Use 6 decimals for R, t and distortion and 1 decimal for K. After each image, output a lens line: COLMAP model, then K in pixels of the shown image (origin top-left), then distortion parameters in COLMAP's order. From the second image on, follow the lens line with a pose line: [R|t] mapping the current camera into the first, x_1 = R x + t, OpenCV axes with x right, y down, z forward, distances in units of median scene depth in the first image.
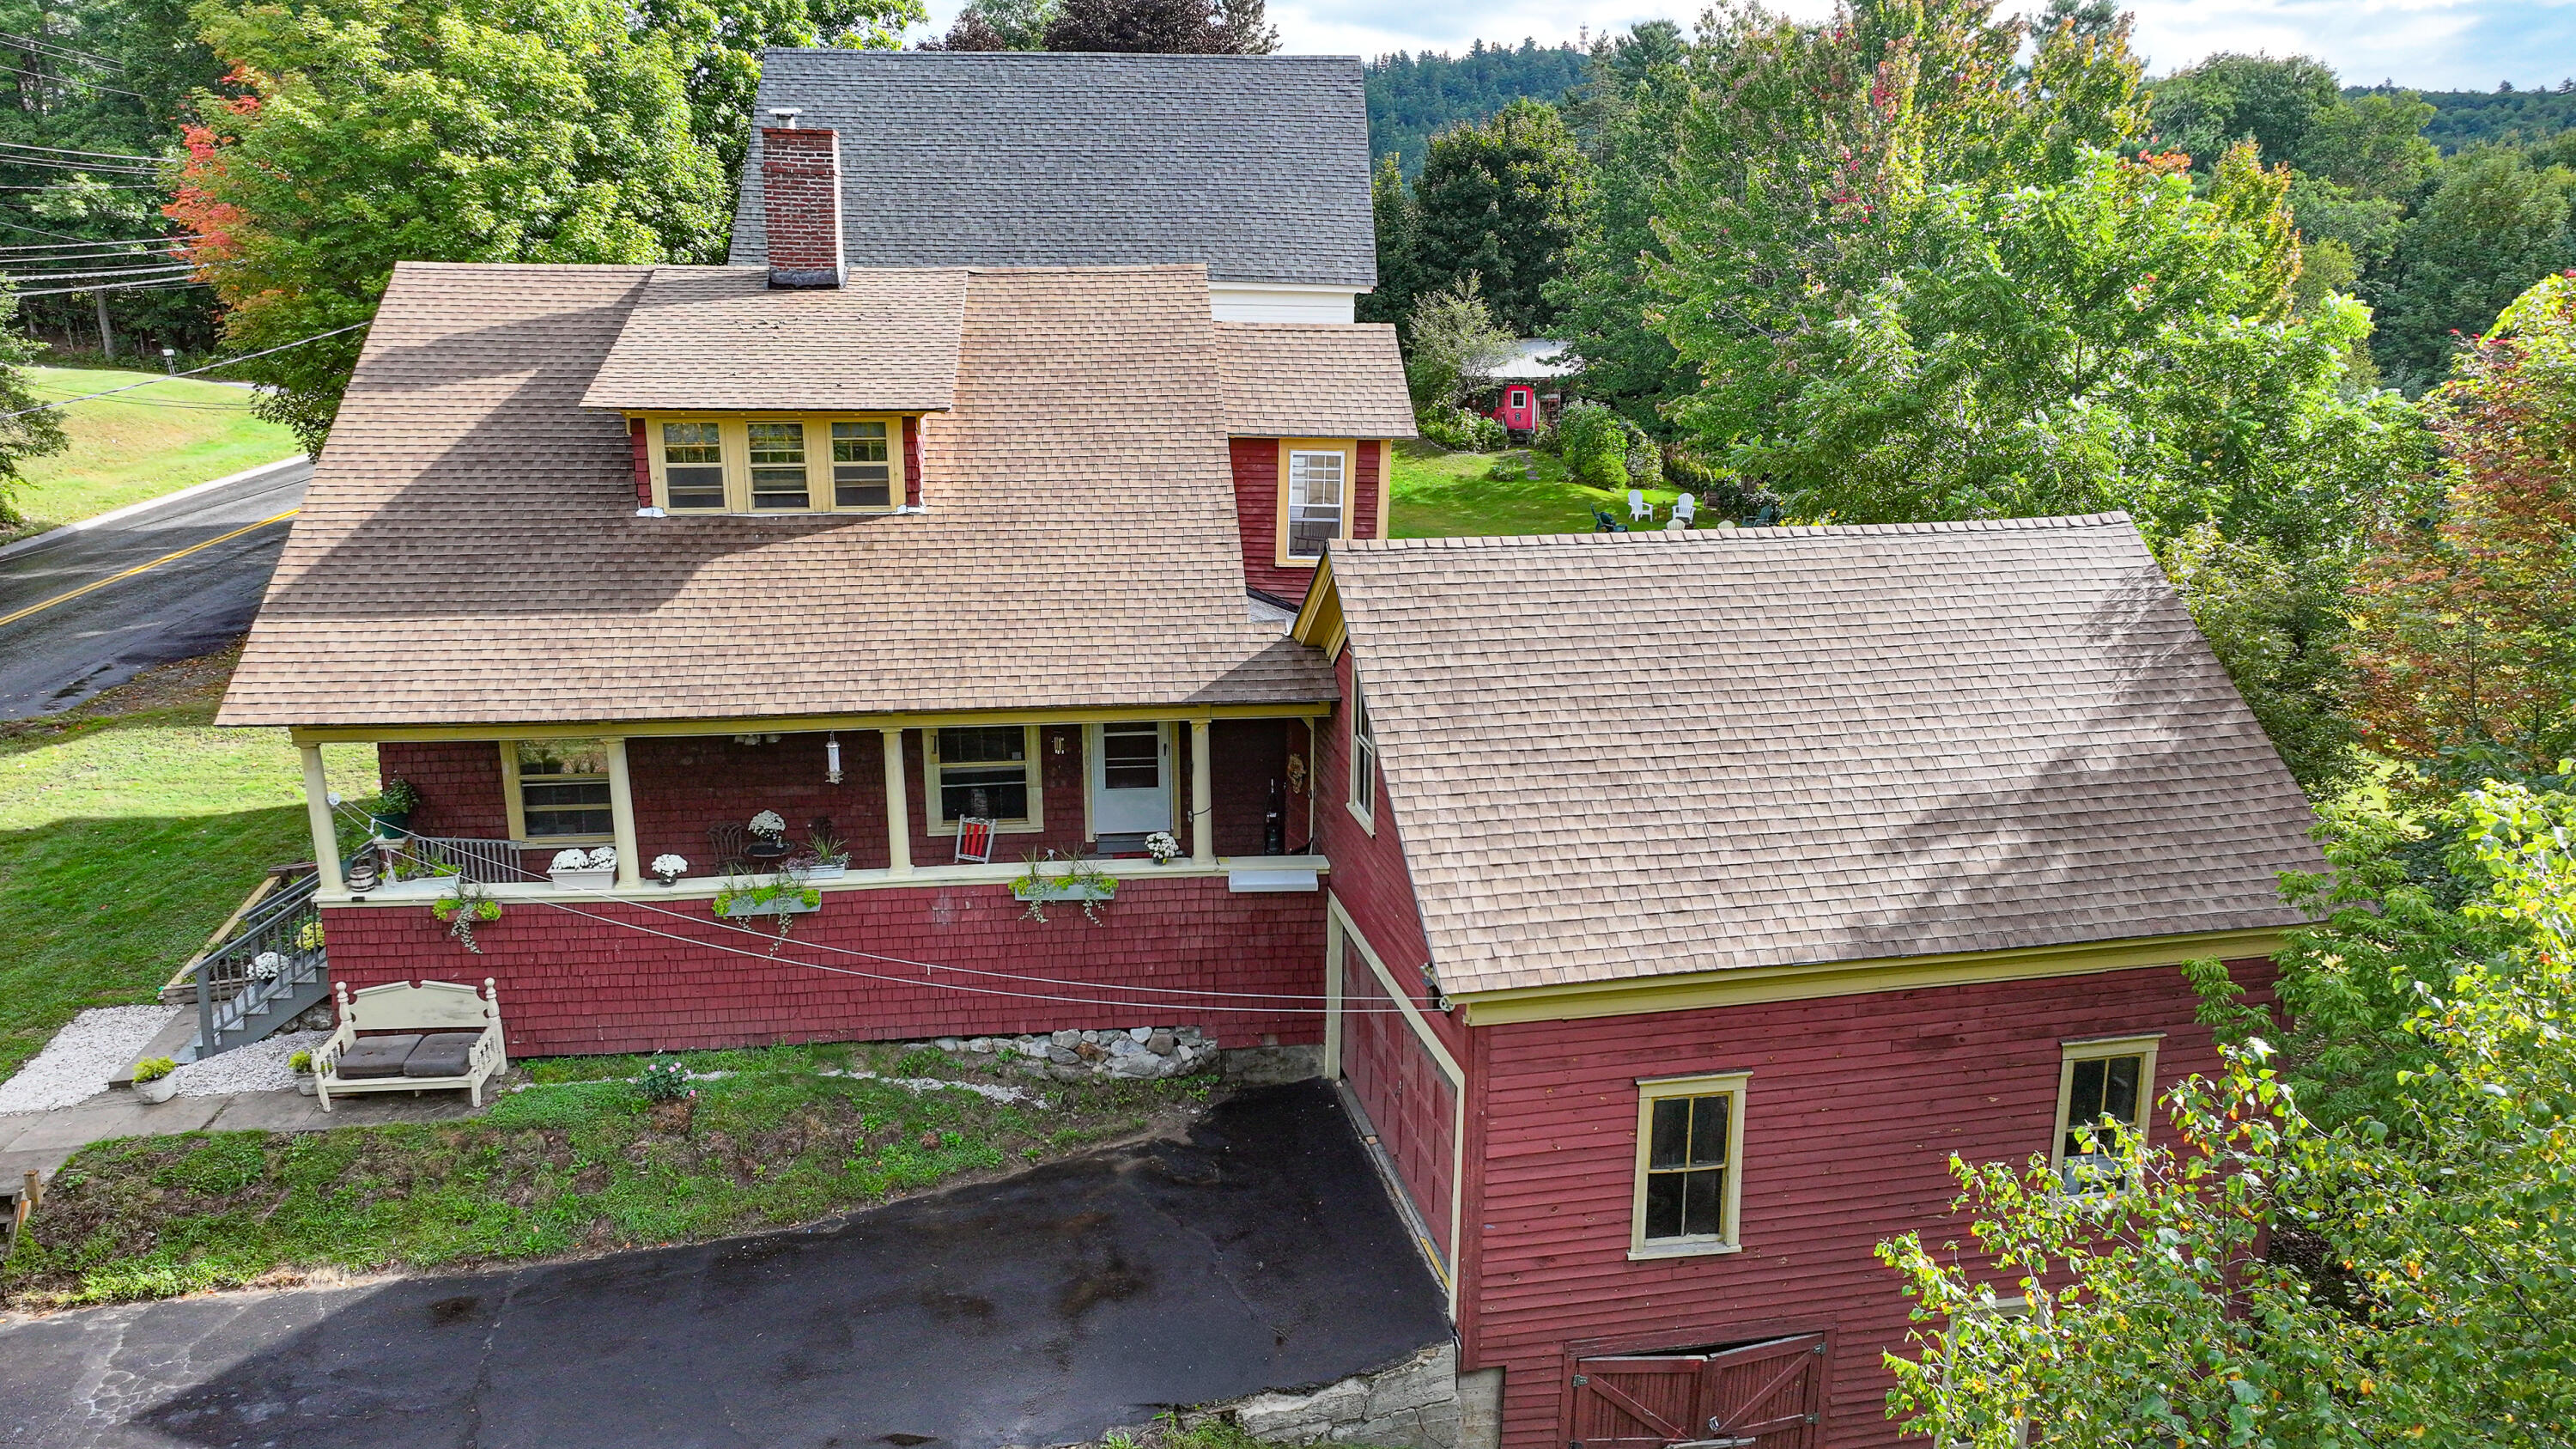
lens RADIAL K [[1815.6, 0, 1288.0], [0, 1815.6, 724.5], [0, 0, 1]] dist [0.007133, 0.004589]
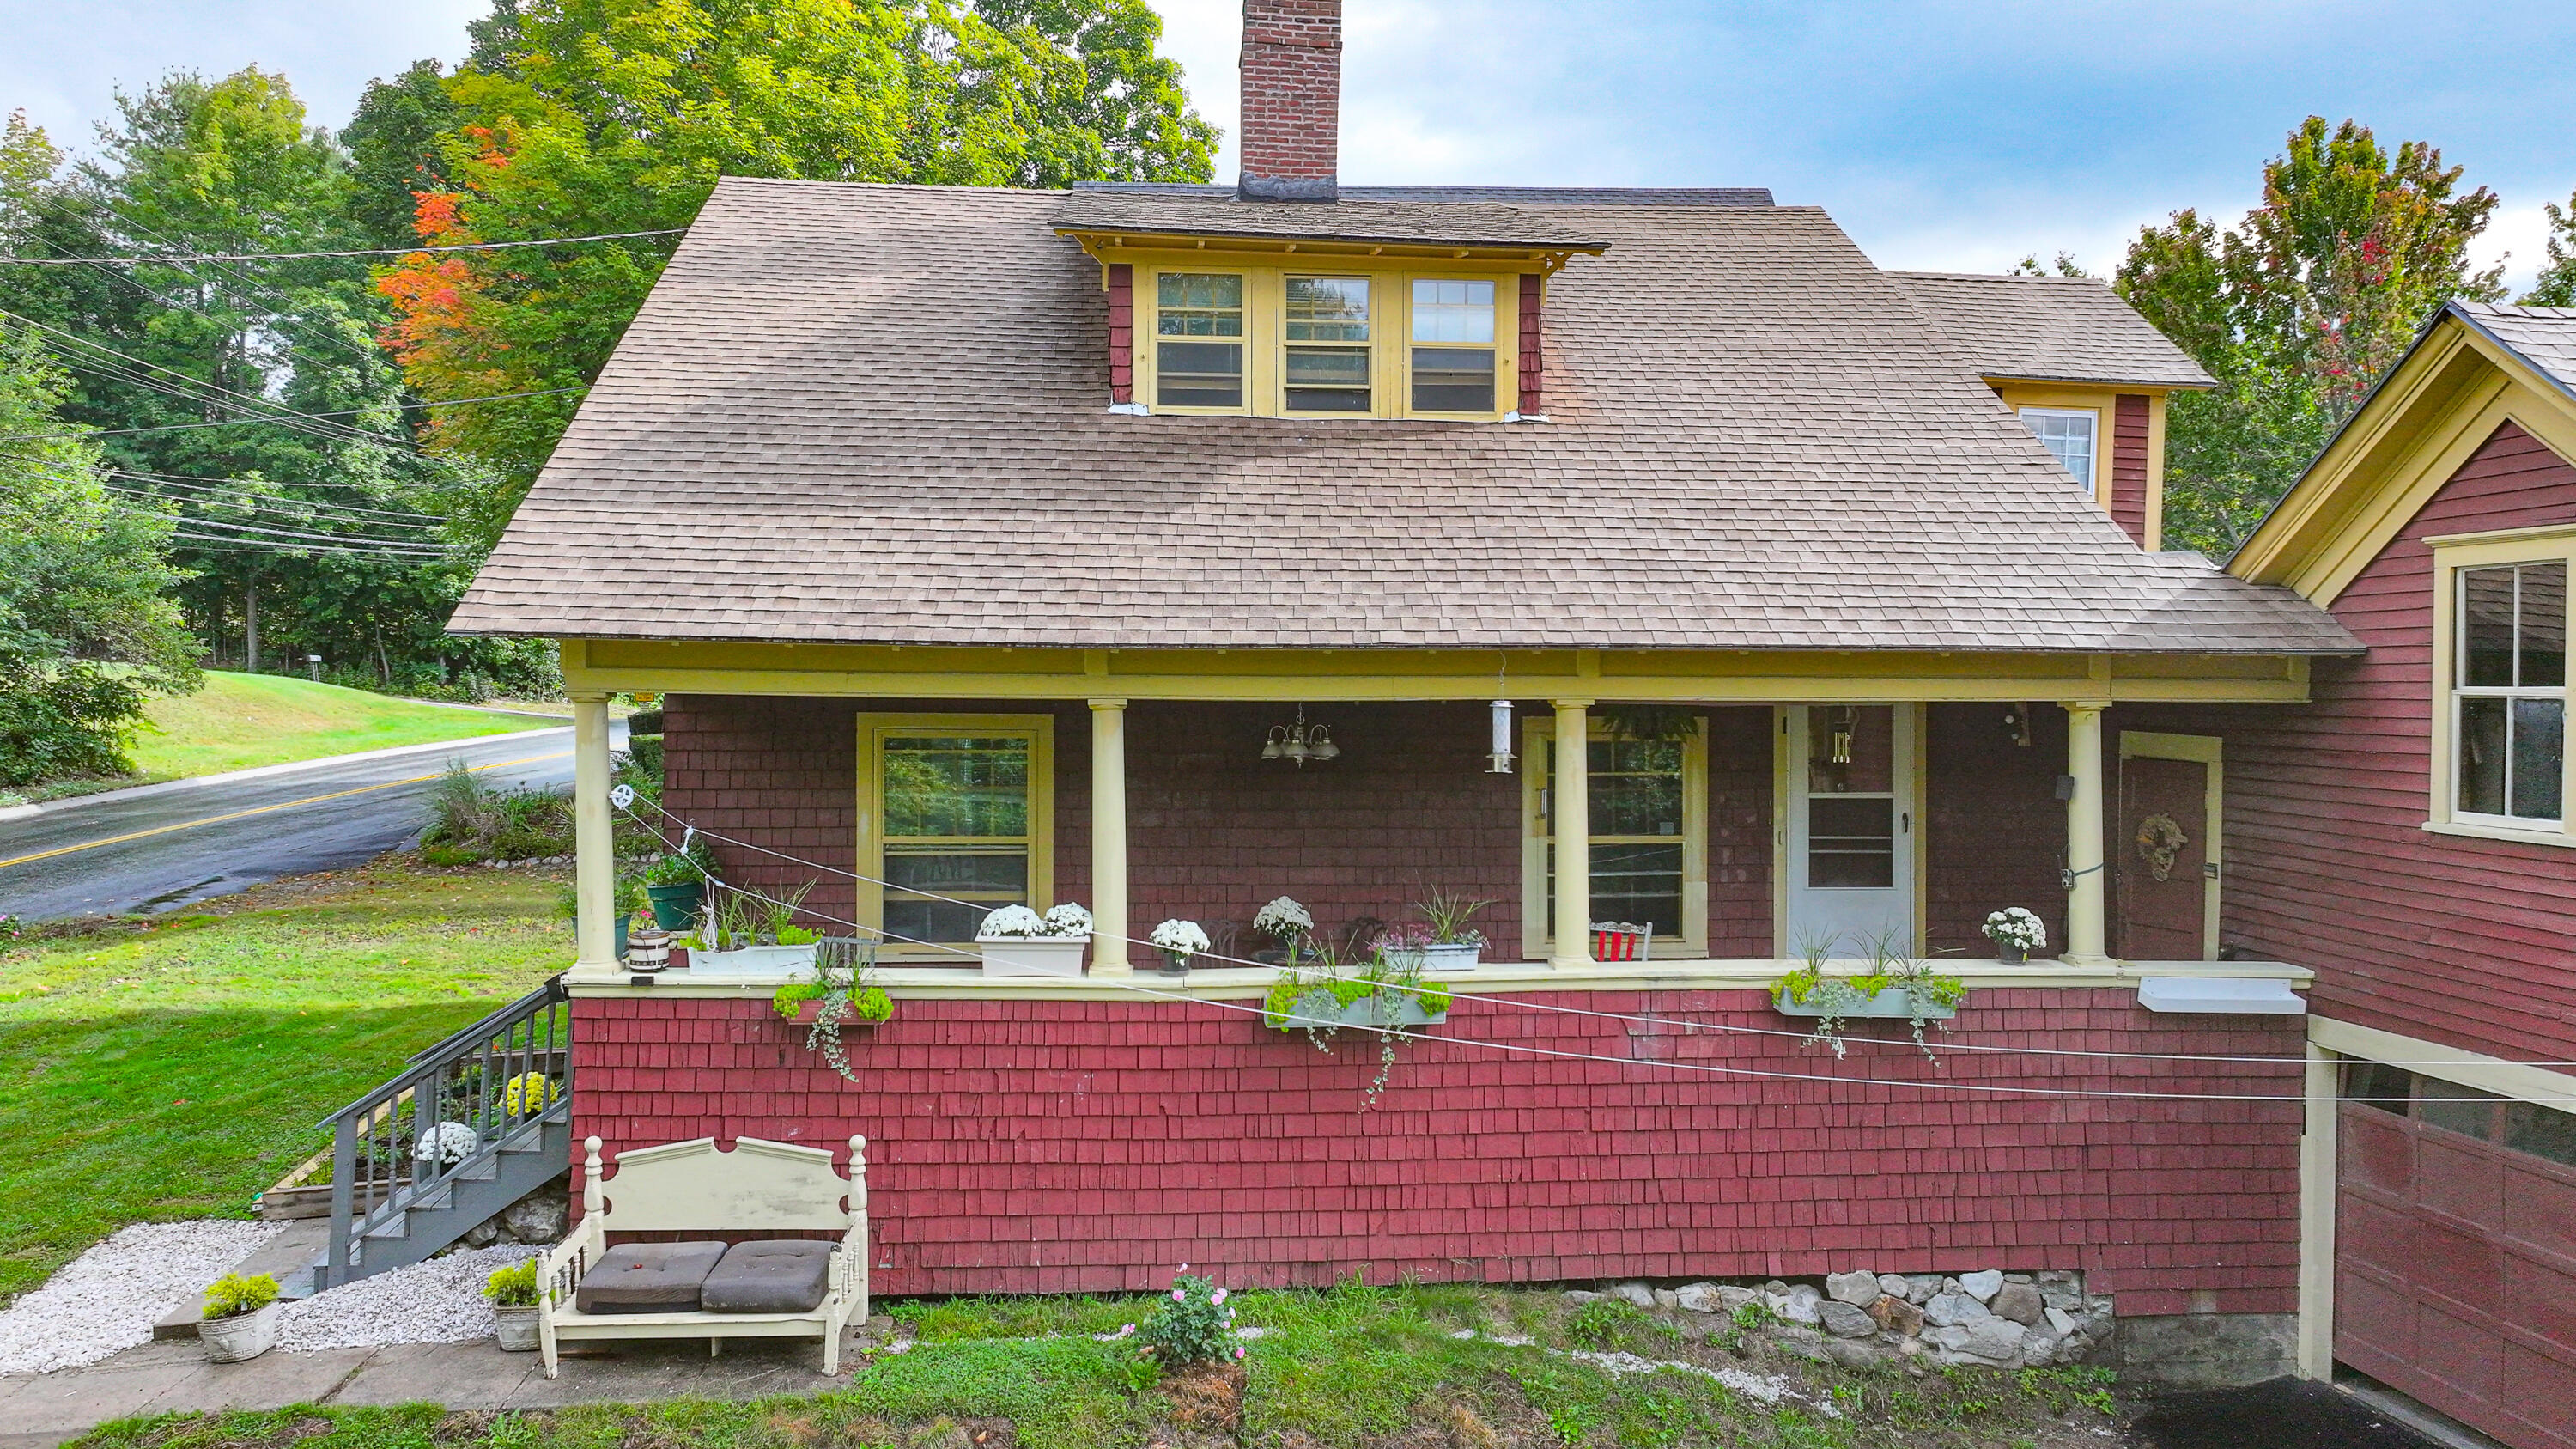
lens RADIAL K [[1804.7, 0, 1288.0], [0, 1804.7, 724.5], [0, 0, 1]] dist [0.005053, 0.001639]
pose [[0.999318, 0.003623, -0.036753, -0.280992], [-0.012232, 0.971471, -0.236844, 0.142400], [0.034847, 0.237132, 0.970852, 0.431476]]
